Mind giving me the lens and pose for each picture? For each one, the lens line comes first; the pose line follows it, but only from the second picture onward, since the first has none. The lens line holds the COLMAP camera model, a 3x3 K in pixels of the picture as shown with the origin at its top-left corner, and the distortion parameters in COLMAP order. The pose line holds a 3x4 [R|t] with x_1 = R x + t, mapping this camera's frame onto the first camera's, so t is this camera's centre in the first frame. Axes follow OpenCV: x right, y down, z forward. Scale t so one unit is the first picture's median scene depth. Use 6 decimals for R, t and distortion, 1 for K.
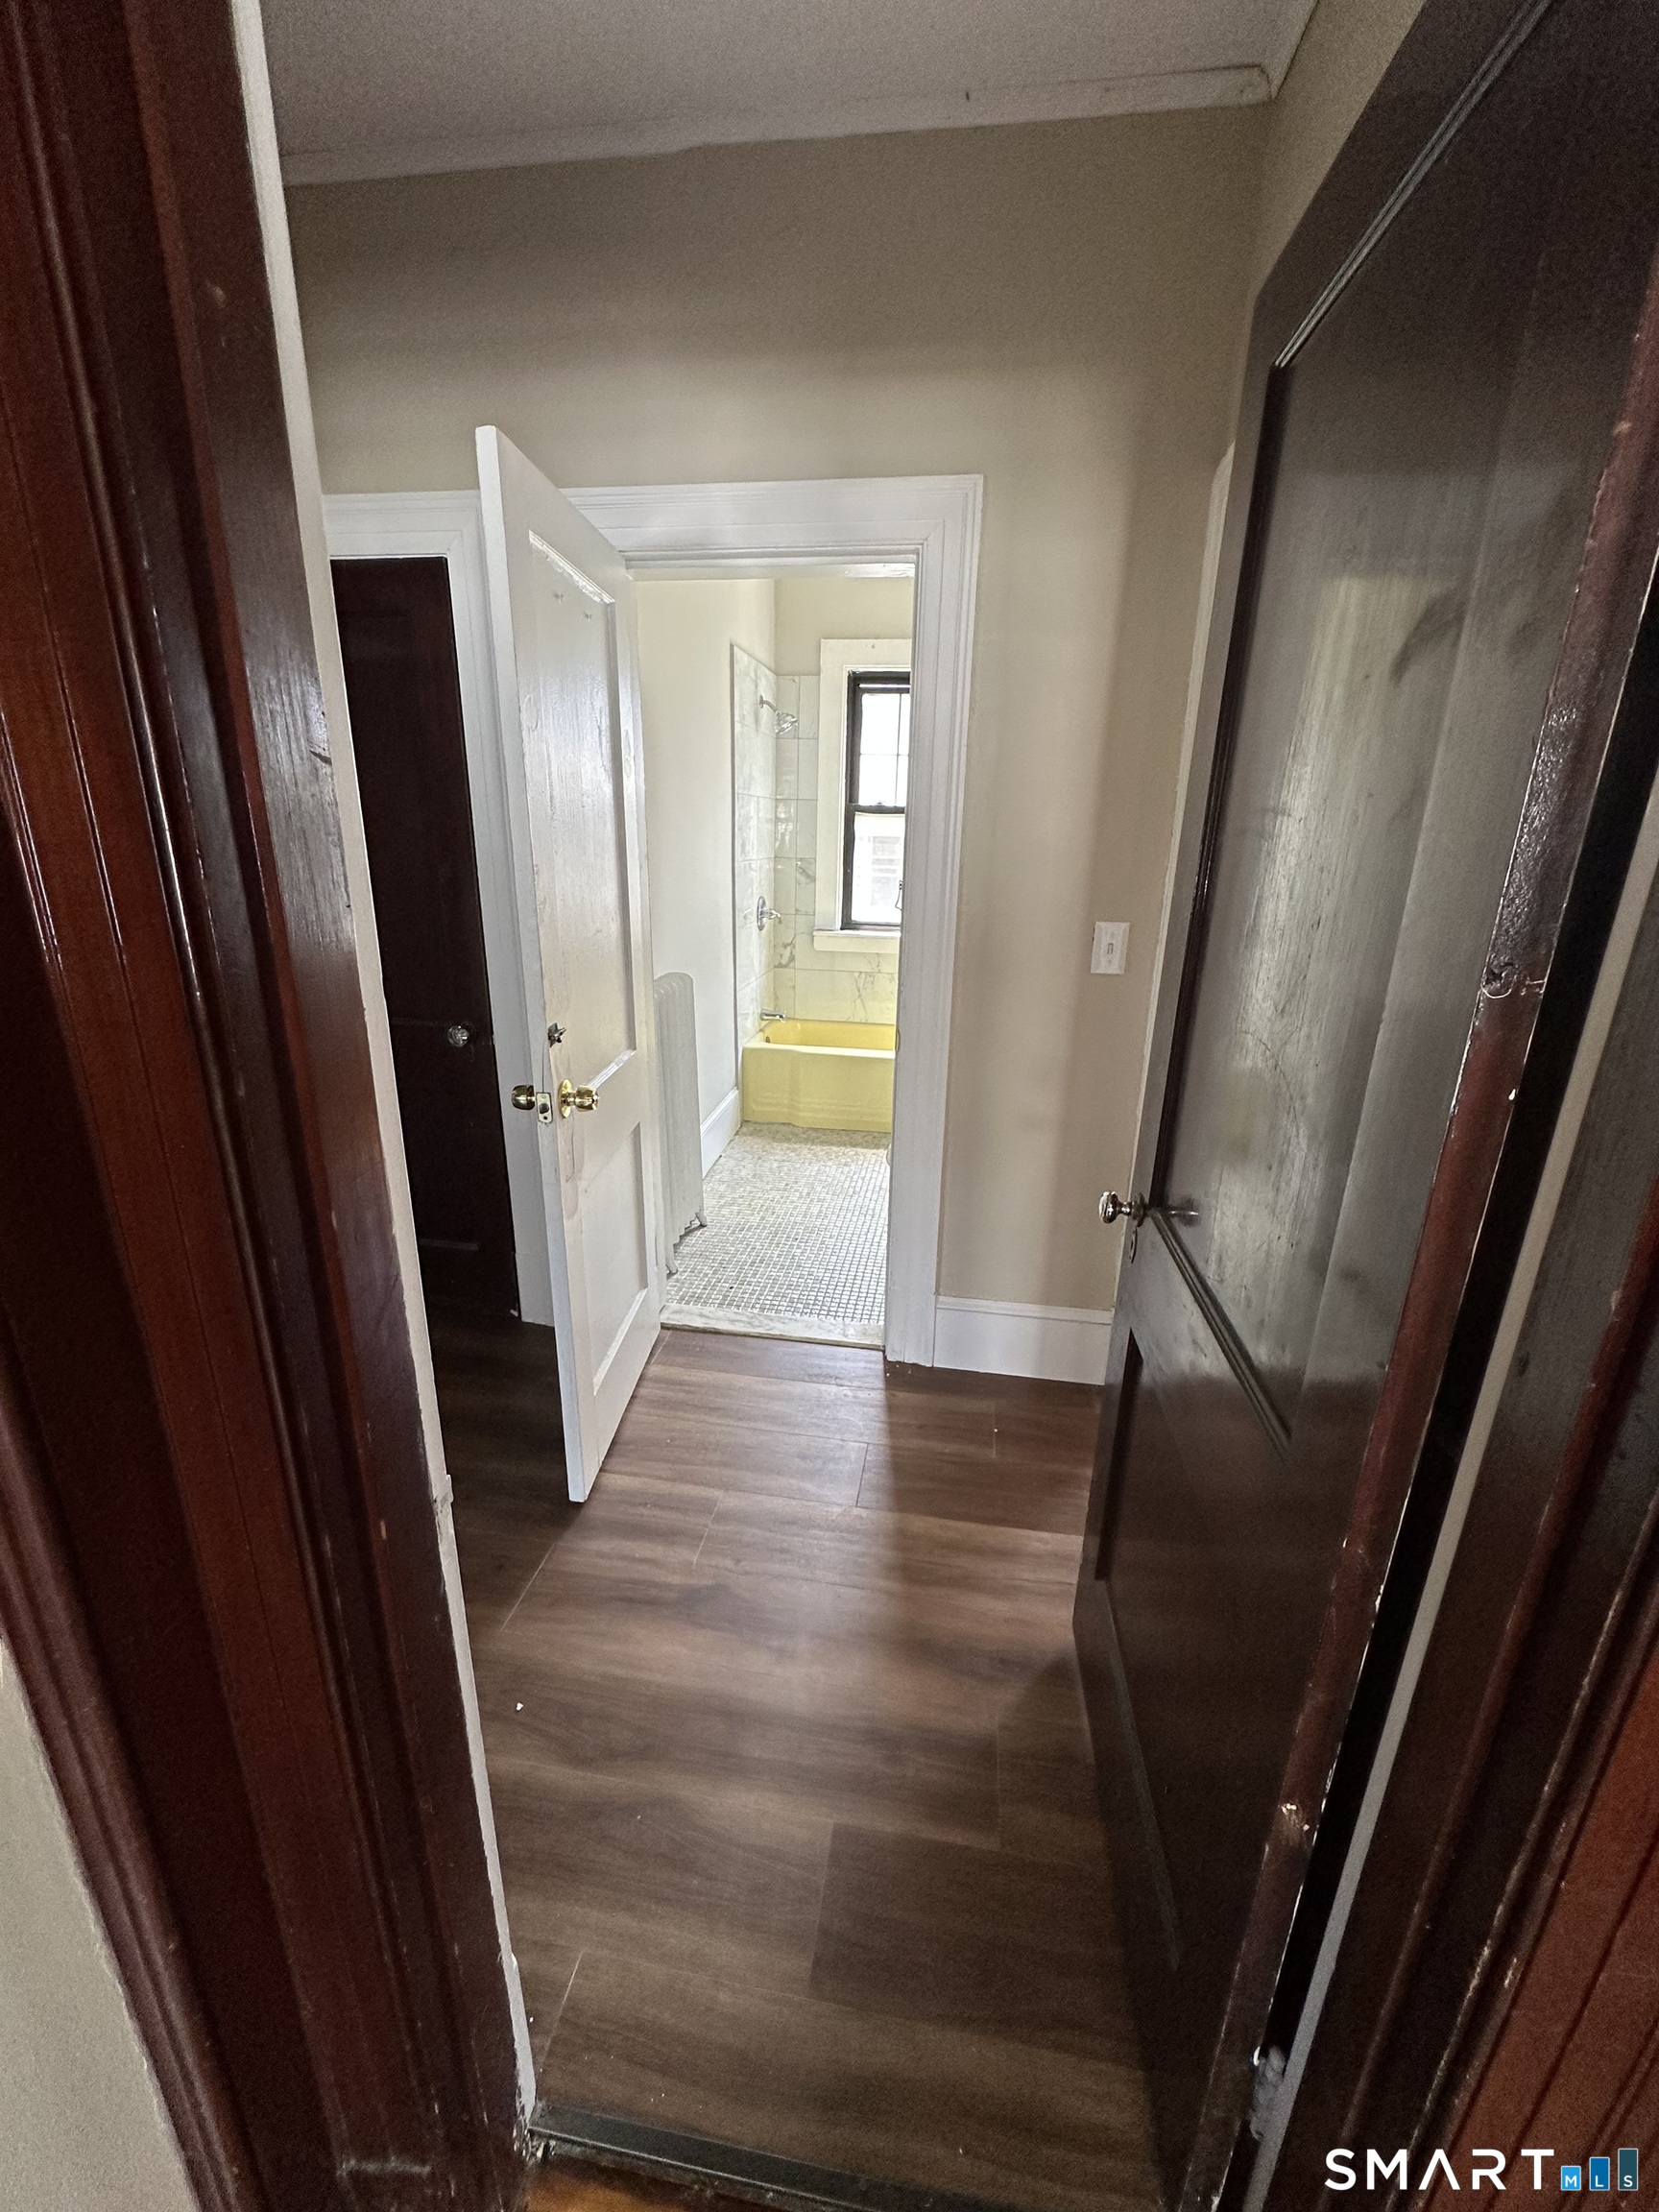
lens RADIAL K [[885.0, 0, 829.7], [0, 885.0, 1100.8], [0, 0, 1]] dist [-0.004561, 0.000897]
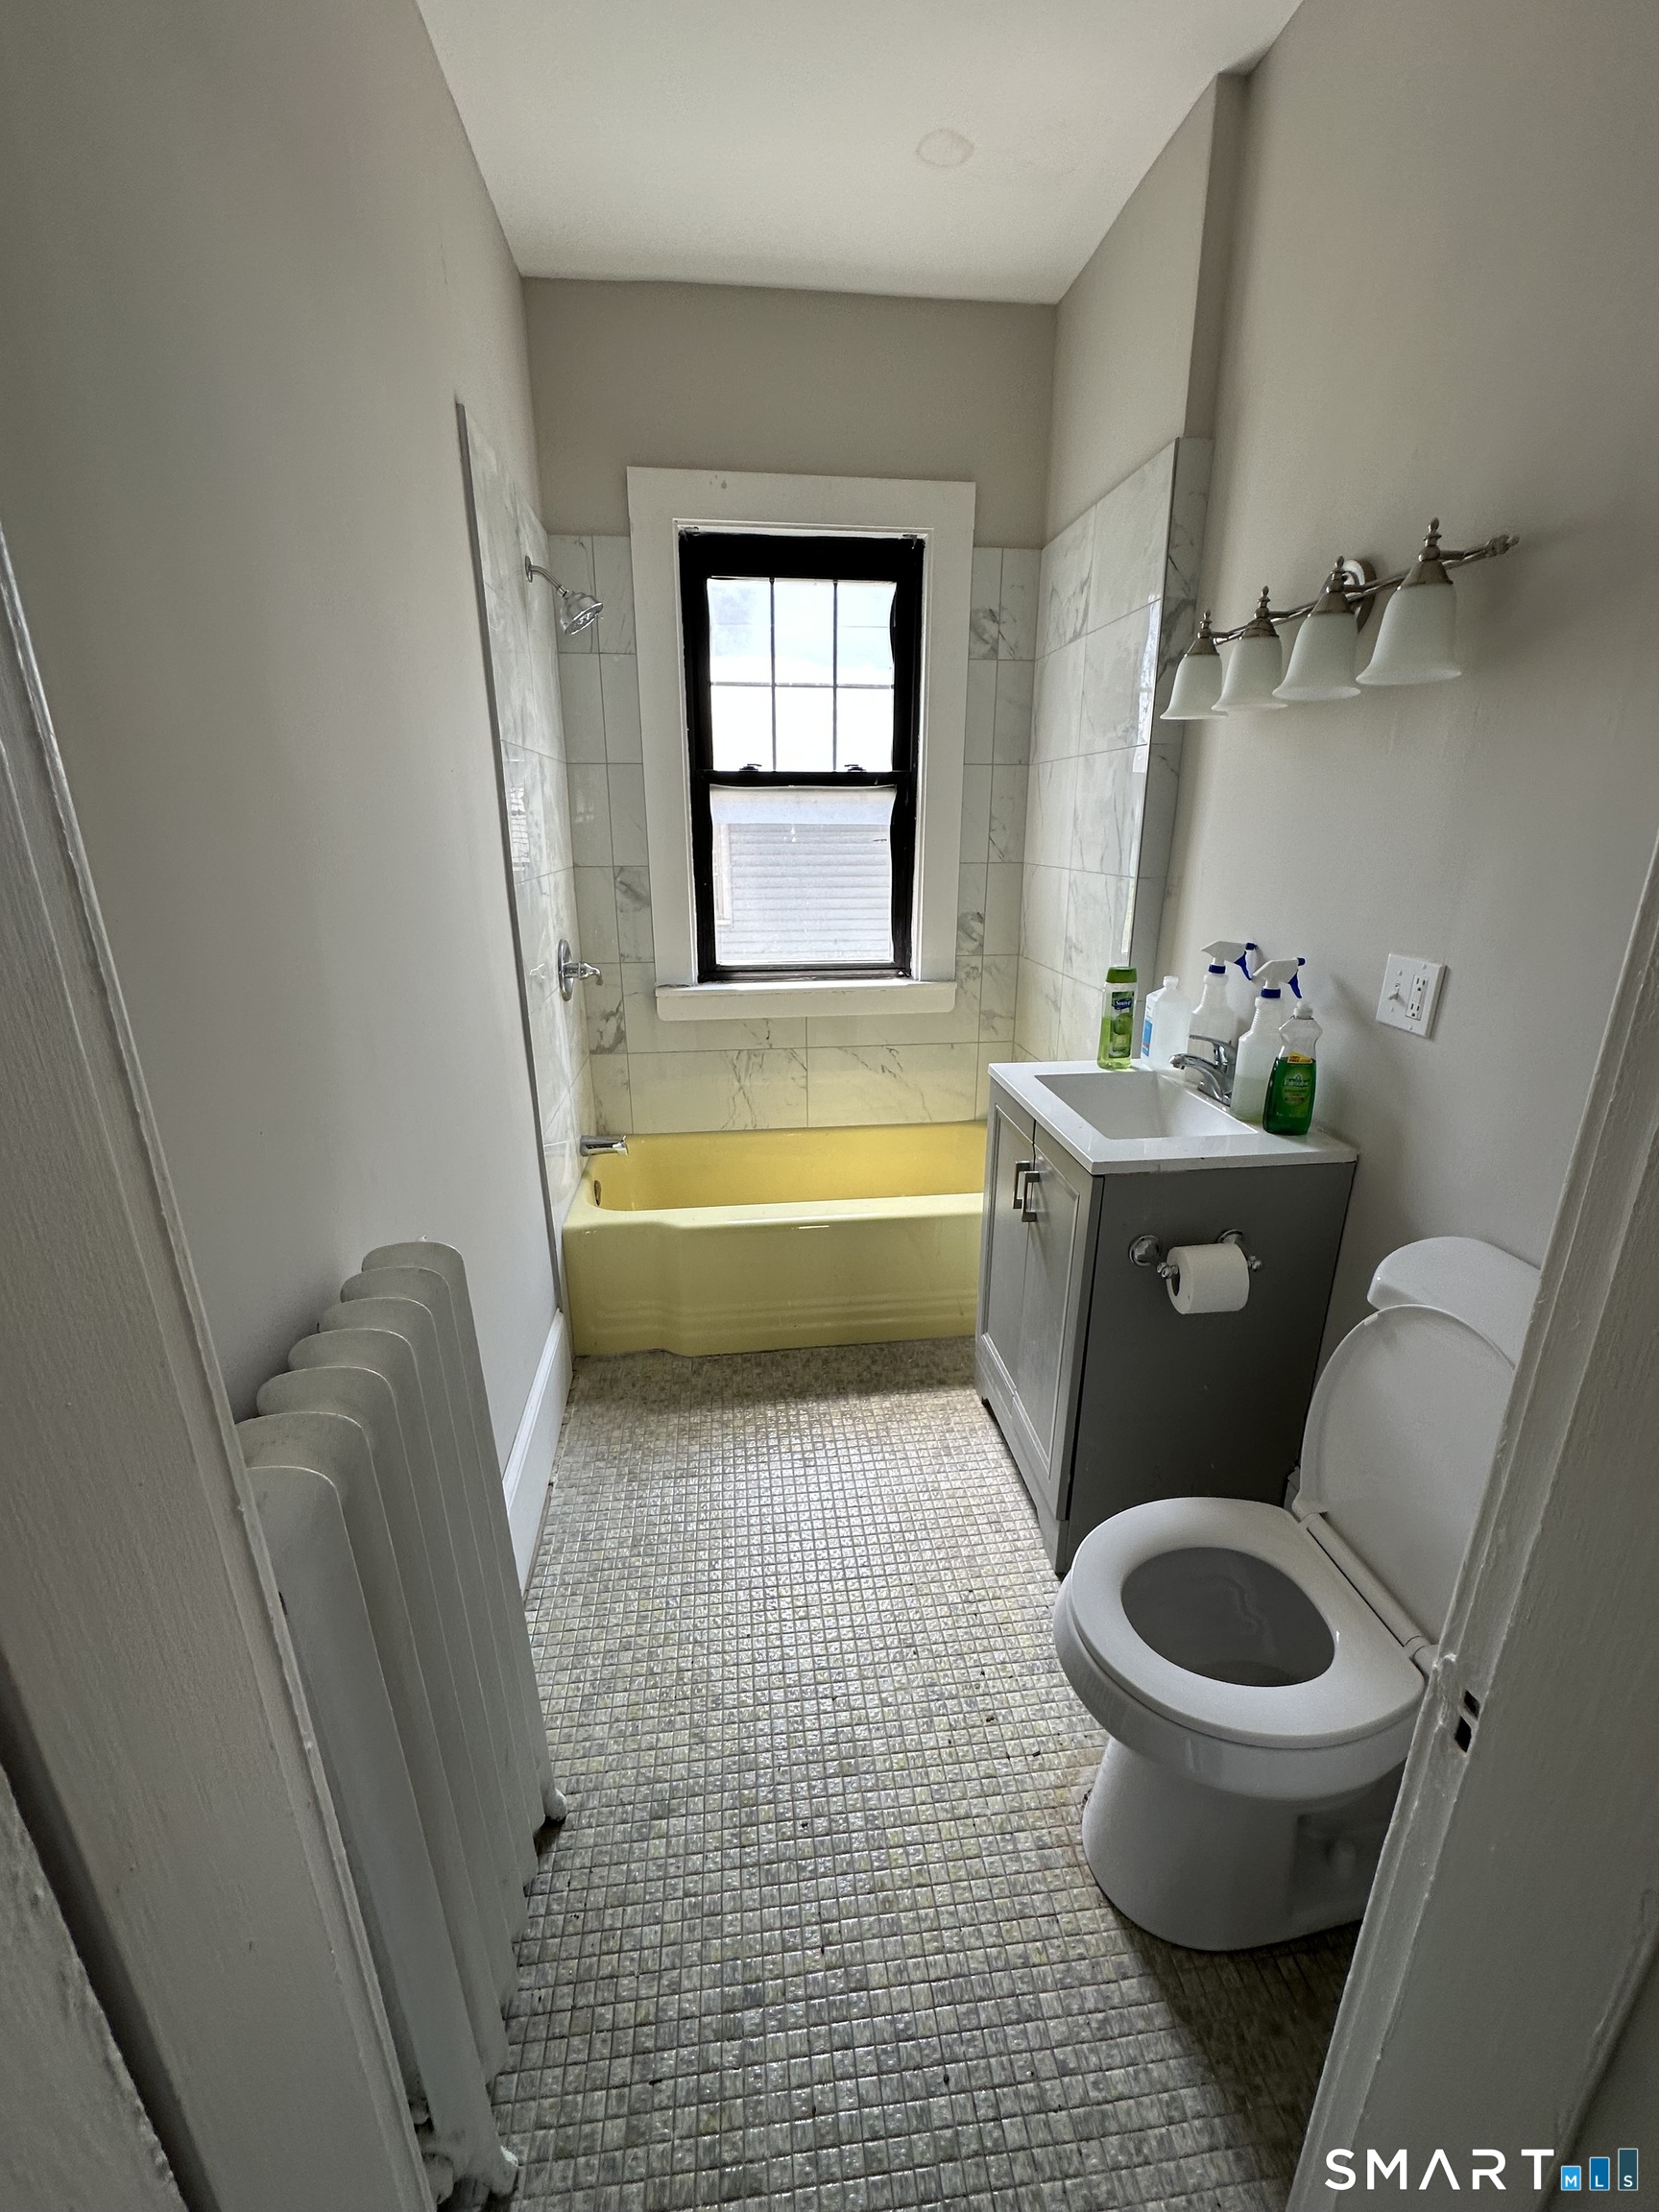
lens RADIAL K [[885.0, 0, 829.7], [0, 885.0, 1100.8], [0, 0, 1]] dist [-0.004561, 0.000897]
pose [[0.961805, -0.106953, 0.251976, -0.065976], [0.101752, 0.994242, 0.033619, -0.133206], [-0.254121, -0.006696, 0.967149, 0.424945]]
